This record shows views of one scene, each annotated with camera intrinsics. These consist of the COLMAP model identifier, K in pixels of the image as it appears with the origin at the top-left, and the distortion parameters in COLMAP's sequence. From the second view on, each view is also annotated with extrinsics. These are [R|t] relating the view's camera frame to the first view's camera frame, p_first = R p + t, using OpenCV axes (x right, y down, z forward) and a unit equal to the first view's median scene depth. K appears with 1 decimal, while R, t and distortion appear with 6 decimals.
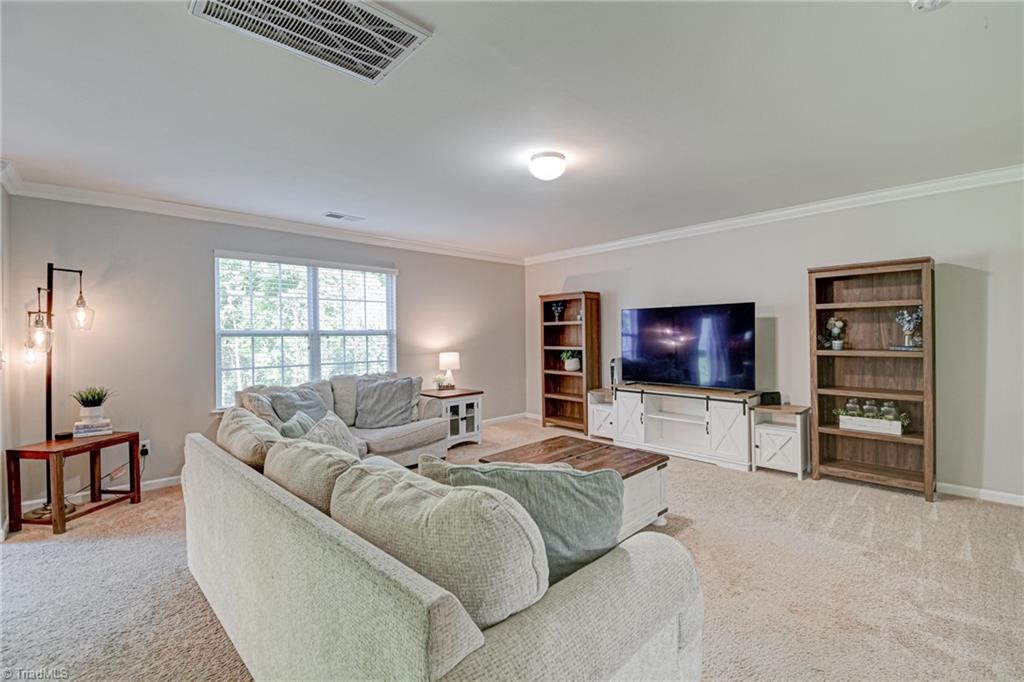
lens RADIAL K [[444.4, 0, 532.8], [0, 444.4, 336.7], [0, 0, 1]] dist [-0.000158, -0.000079]
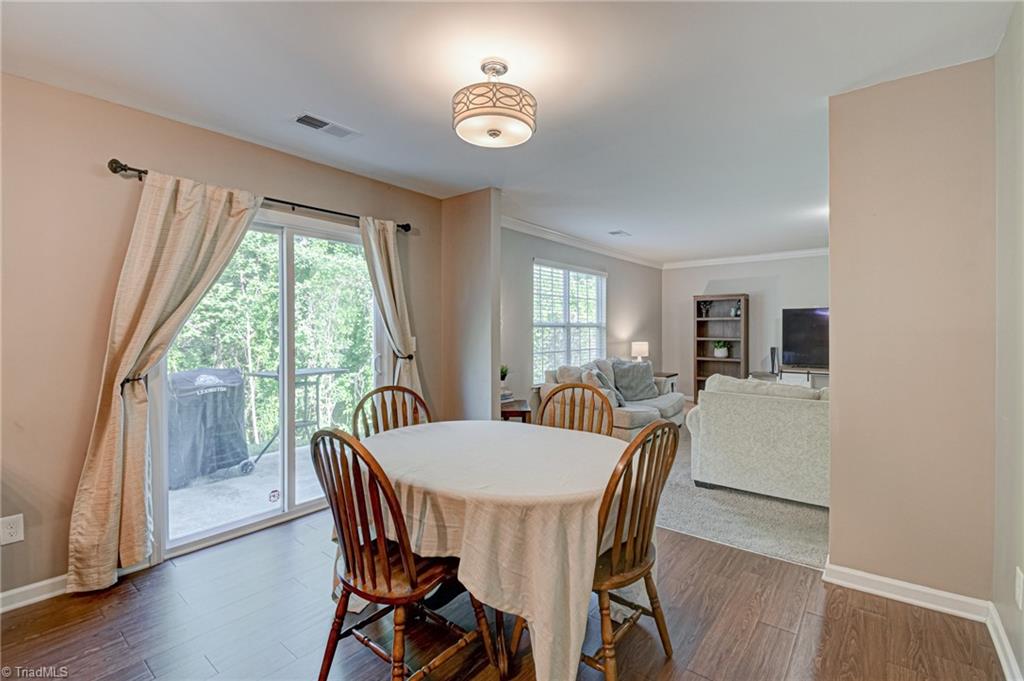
lens RADIAL K [[456.5, 0, 514.8], [0, 456.5, 329.9], [0, 0, 1]] dist [0.000302, 0.000010]
pose [[0.992903, 0.009223, 0.118566, -0.760870], [-0.008997, 0.999957, -0.002440, 0.009690], [-0.118583, 0.001356, 0.992943, -0.222975]]
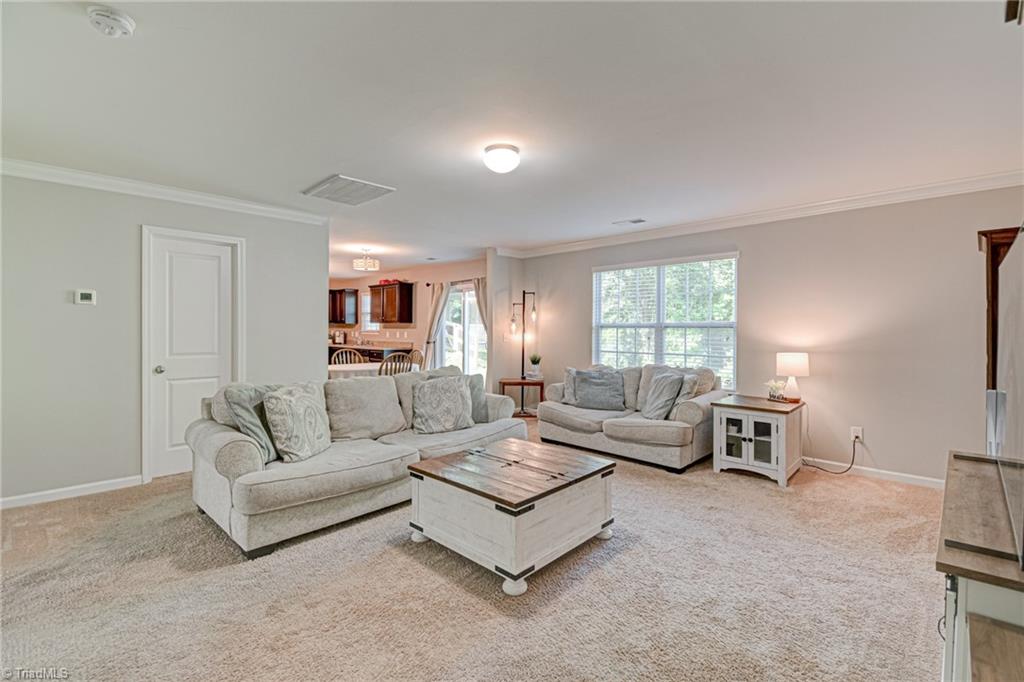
lens RADIAL K [[456.5, 0, 514.8], [0, 456.5, 330.4], [0, 0, 1]] dist [0.000302, 0.000010]
pose [[0.006420, 0.016539, -0.999843, 0.624598], [-0.006940, 0.999840, 0.016494, -0.011715], [0.999955, 0.006833, 0.006534, 0.606807]]
